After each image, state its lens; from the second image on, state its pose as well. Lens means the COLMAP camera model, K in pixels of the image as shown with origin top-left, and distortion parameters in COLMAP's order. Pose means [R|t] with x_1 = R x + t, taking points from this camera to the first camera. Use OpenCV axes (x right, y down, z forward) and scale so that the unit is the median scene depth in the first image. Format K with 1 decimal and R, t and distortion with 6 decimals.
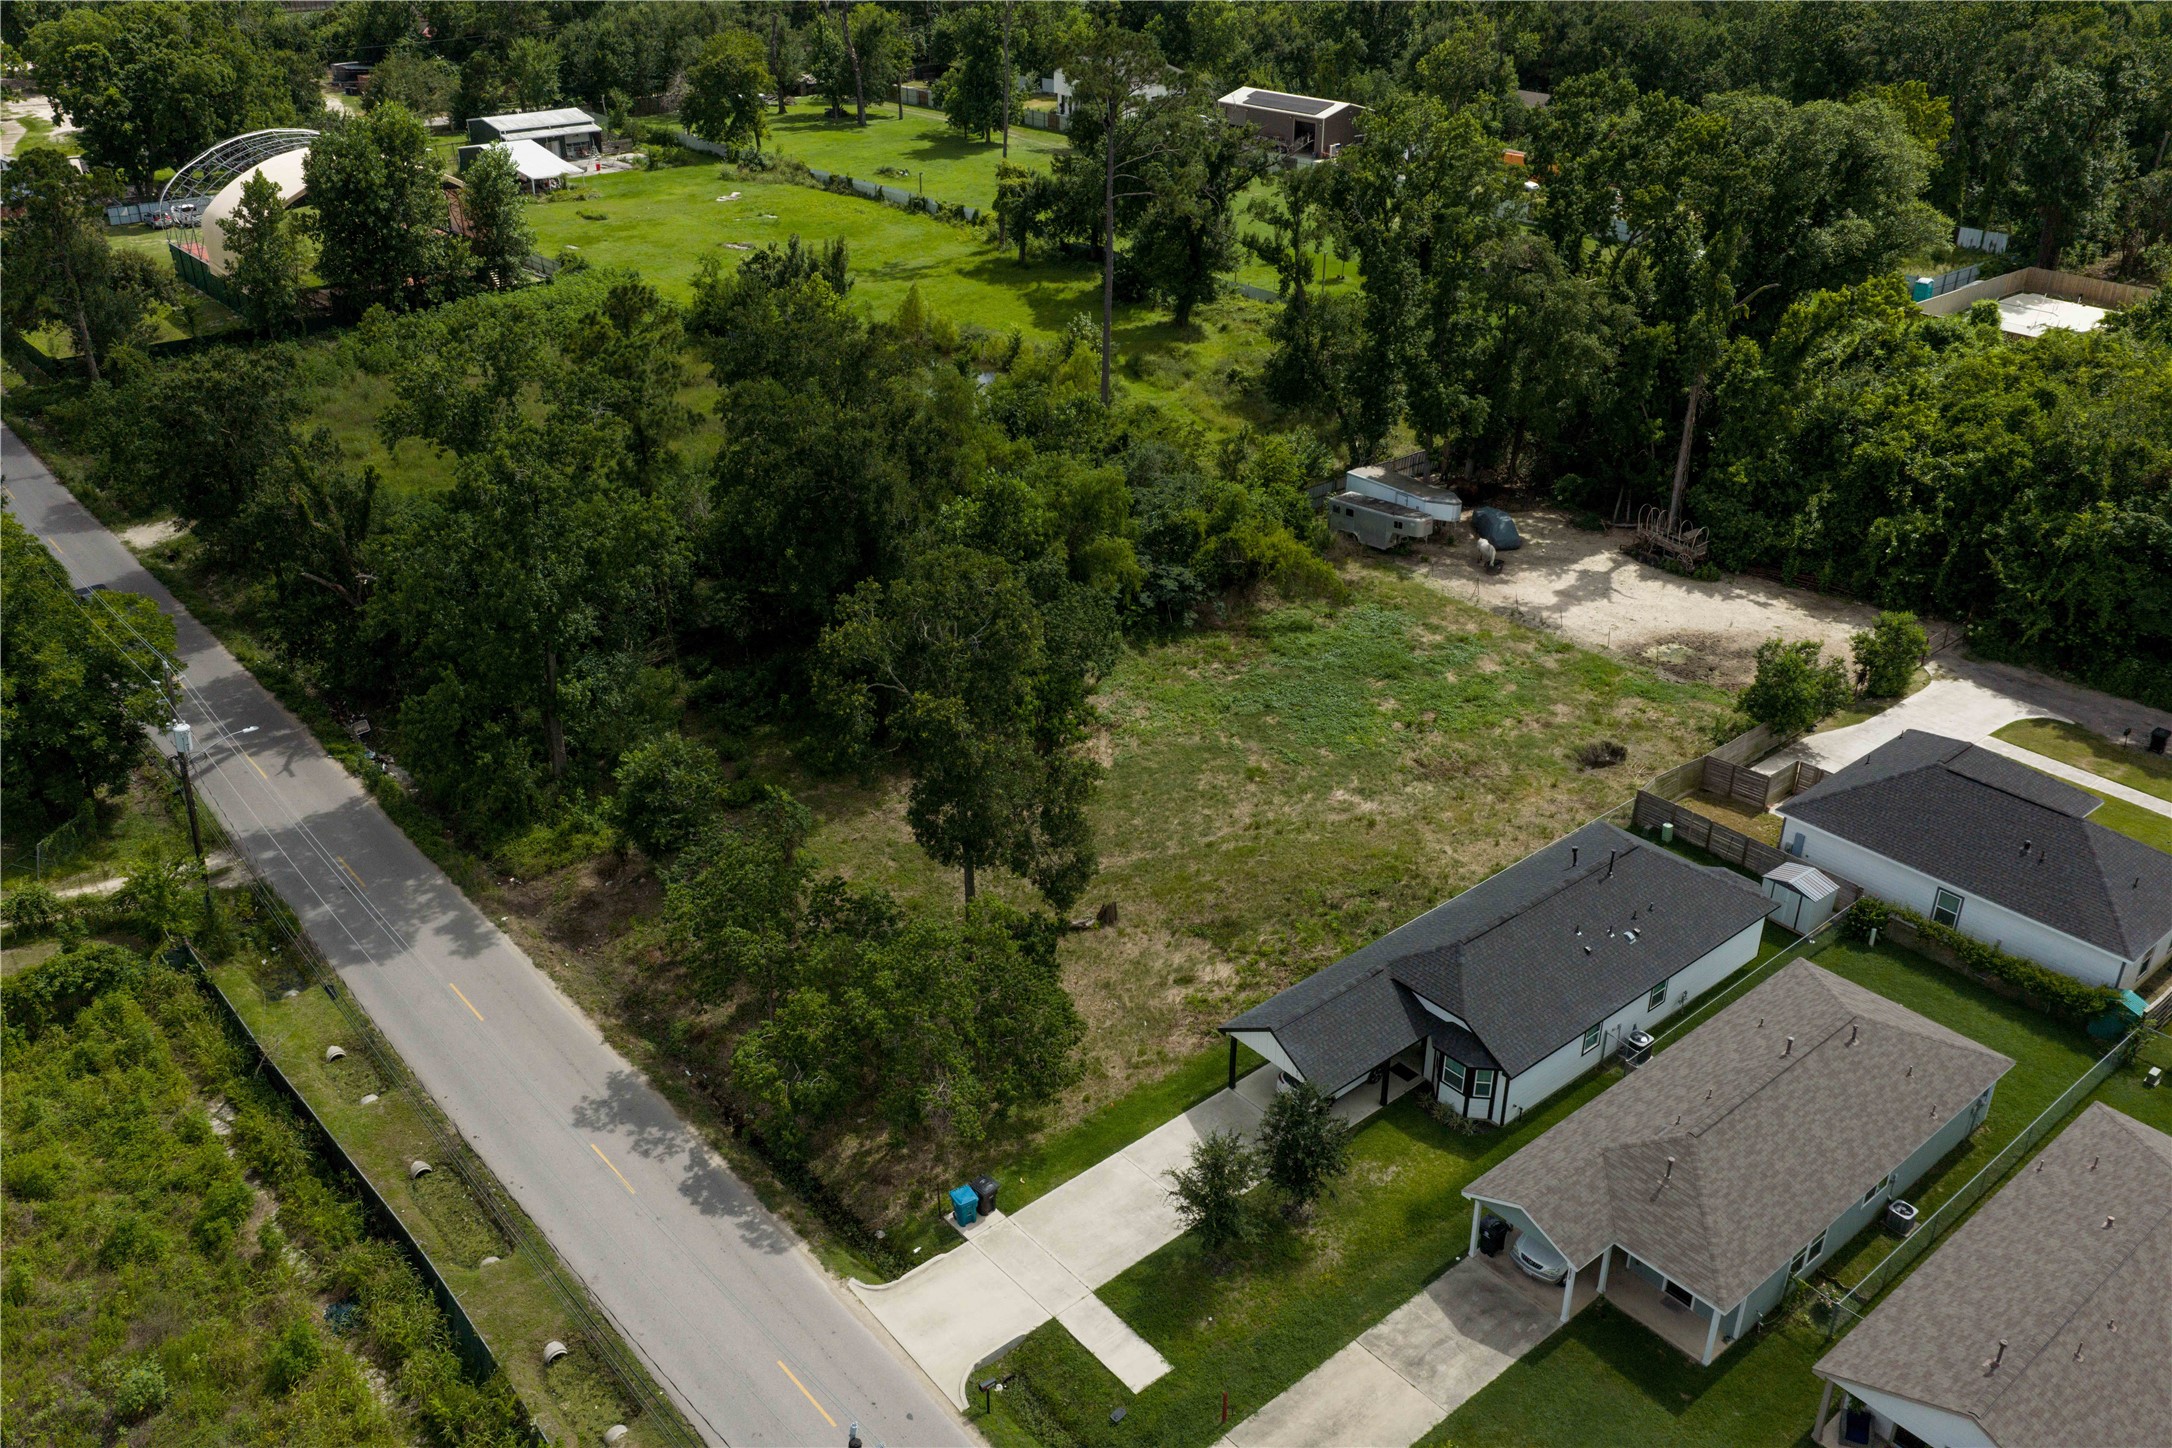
lens RADIAL K [[1785.4, 0, 1086.0], [0, 1785.4, 724.0], [0, 0, 1]] dist [0.013233, -0.008280]
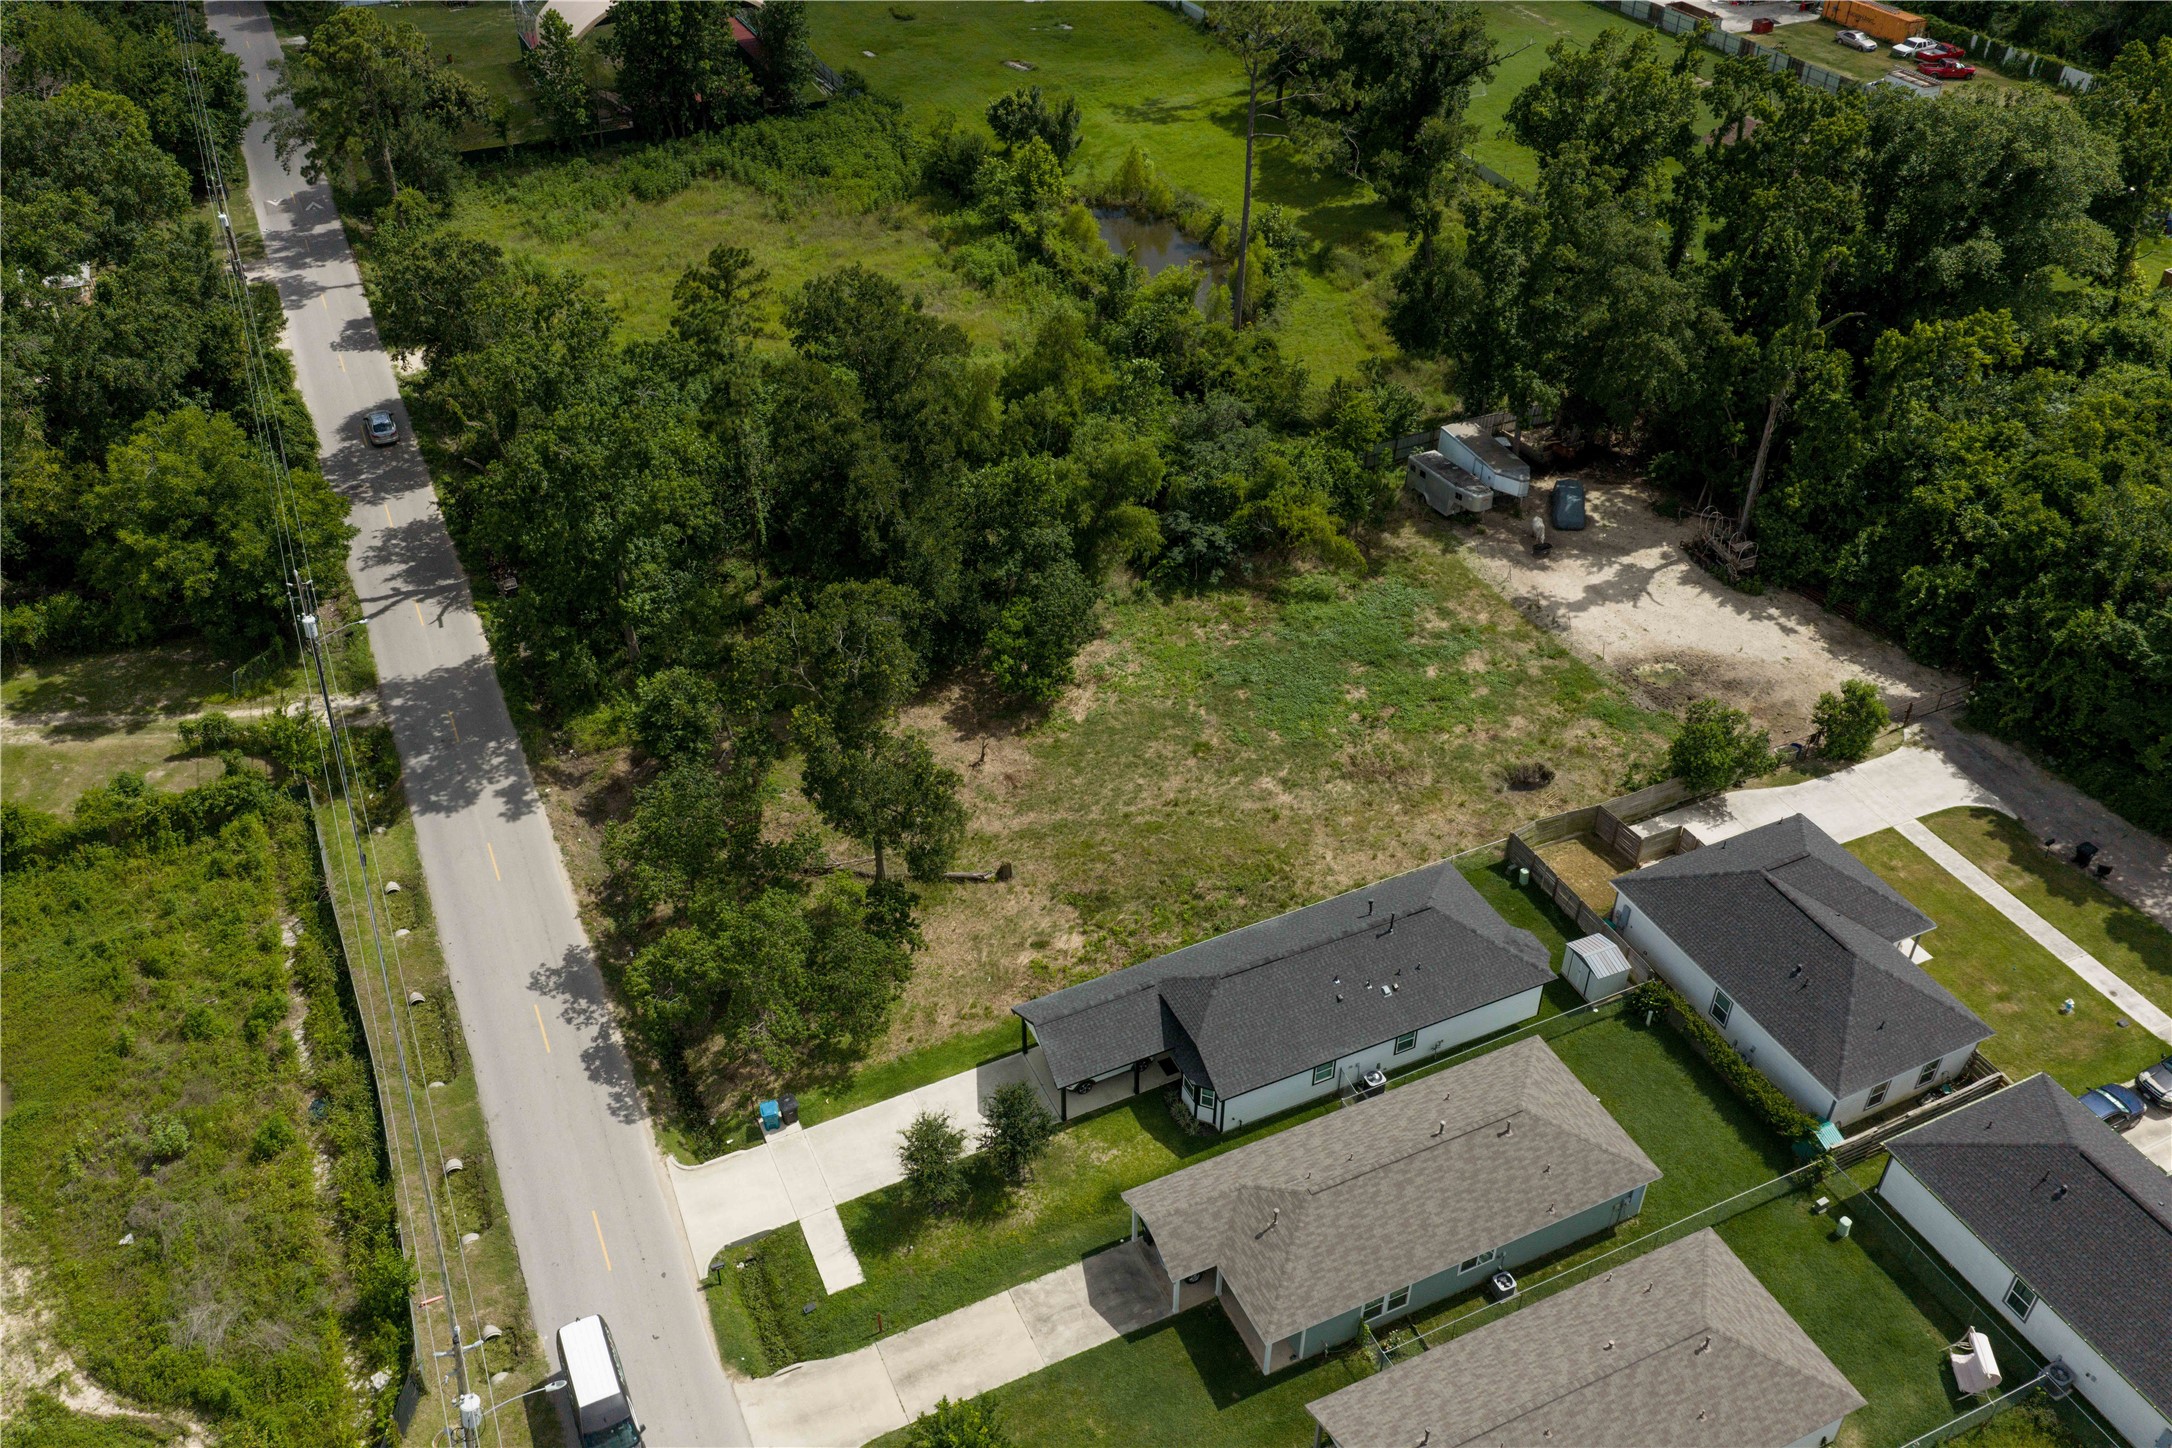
lens RADIAL K [[1777.9, 0, 1090.0], [0, 1777.9, 722.9], [0, 0, 1]] dist [0.018021, -0.003896]
pose [[0.965139, 0.156856, -0.209529, 0.286655], [-0.119363, 0.976215, 0.180991, -0.201807], [0.232935, -0.149671, 0.960906, -0.104106]]
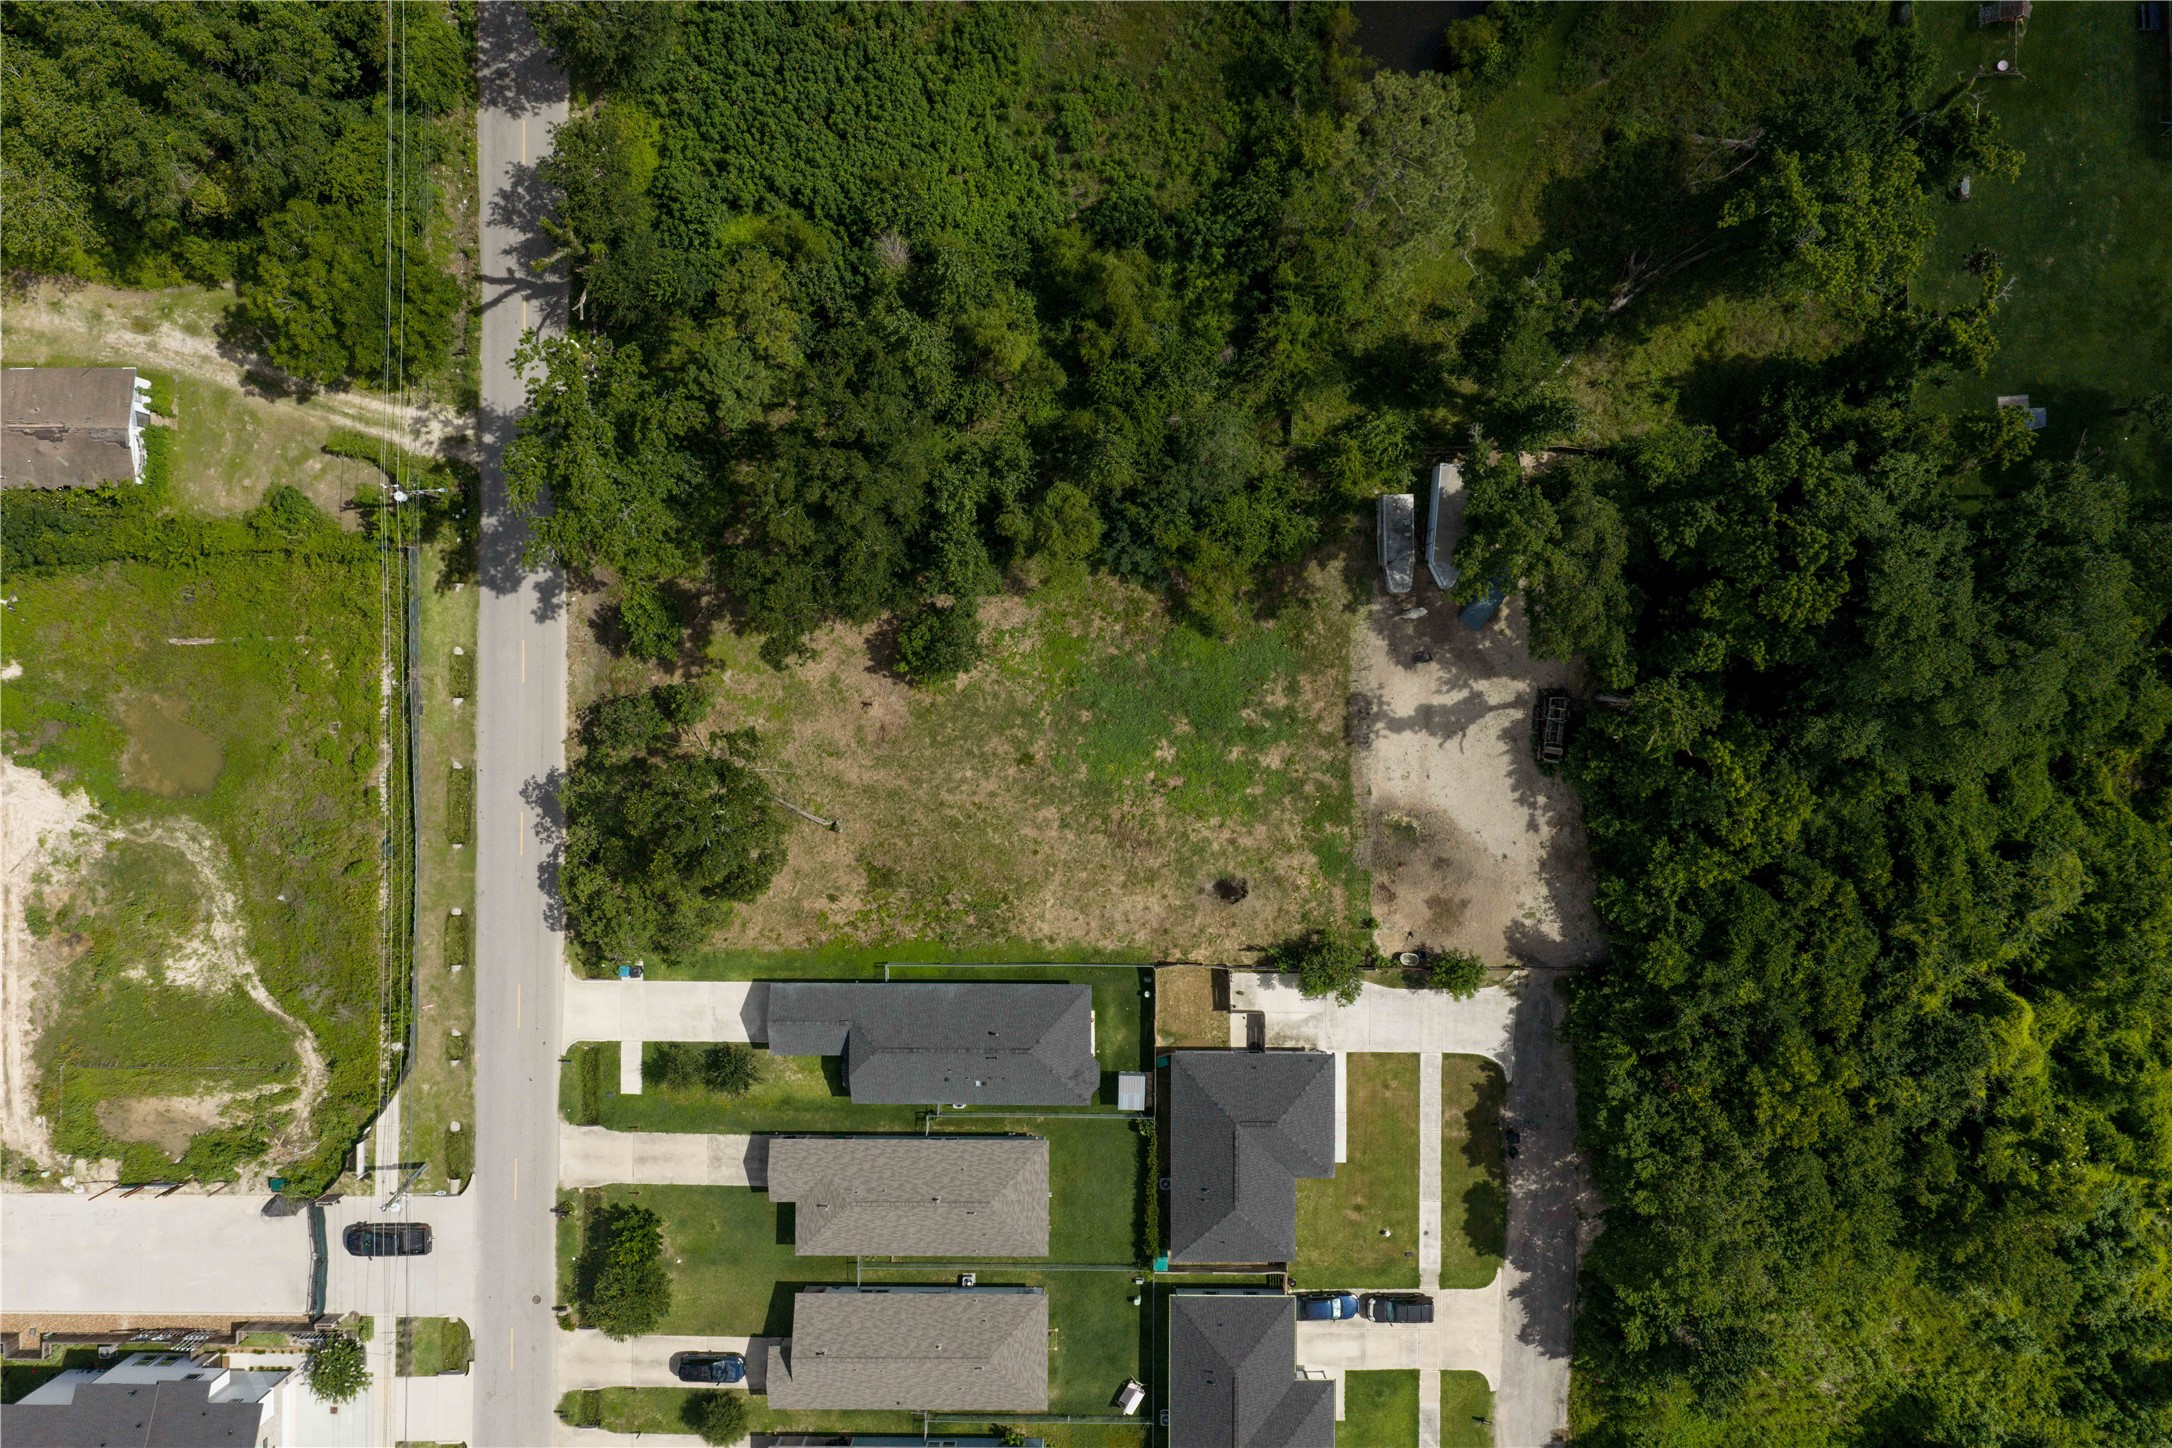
lens RADIAL K [[1785.4, 0, 1086.0], [0, 1785.4, 724.0], [0, 0, 1]] dist [0.013233, -0.008280]
pose [[0.762189, 0.647355, 0.000164, 0.125862], [-0.298112, 0.350769, 0.887744, -1.470245], [0.574628, -0.676677, 0.460337, 0.393208]]
